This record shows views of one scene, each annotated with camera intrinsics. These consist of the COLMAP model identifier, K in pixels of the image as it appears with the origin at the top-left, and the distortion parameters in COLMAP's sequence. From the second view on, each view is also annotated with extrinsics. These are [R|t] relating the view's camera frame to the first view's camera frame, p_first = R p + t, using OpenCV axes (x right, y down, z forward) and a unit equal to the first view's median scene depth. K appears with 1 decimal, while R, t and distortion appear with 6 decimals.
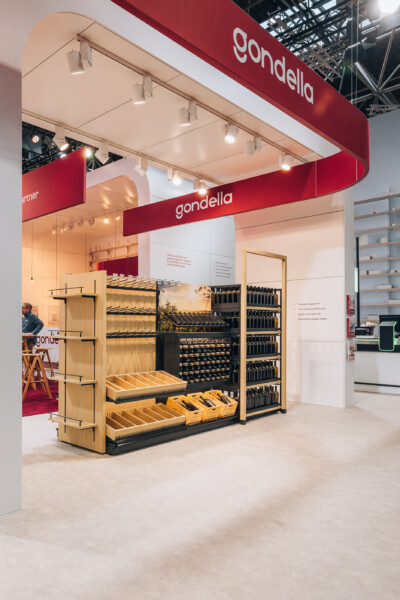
lens RADIAL K [[444.2, 0, 166.2], [0, 444.2, 325.9], [0, 0, 1]] dist [-0.001988, -0.003498]
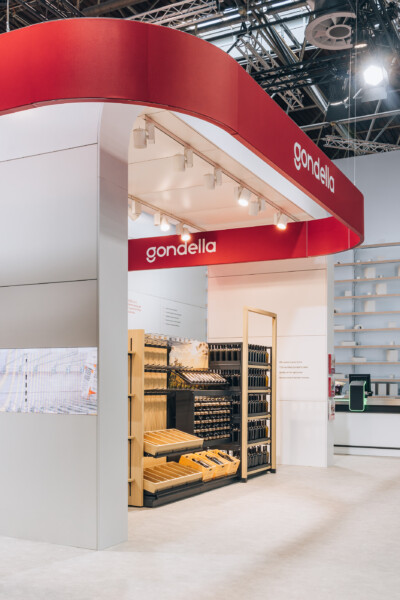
lens RADIAL K [[640.8, 0, 200.4], [0, 640.8, 383.7], [0, 0, 1]] dist [-0.006854, 0.010733]
pose [[0.958348, 0.007279, 0.285512, -0.314833], [-0.006761, 0.999973, -0.002800, 0.003570], [-0.285525, 0.000753, 0.958371, -0.332405]]
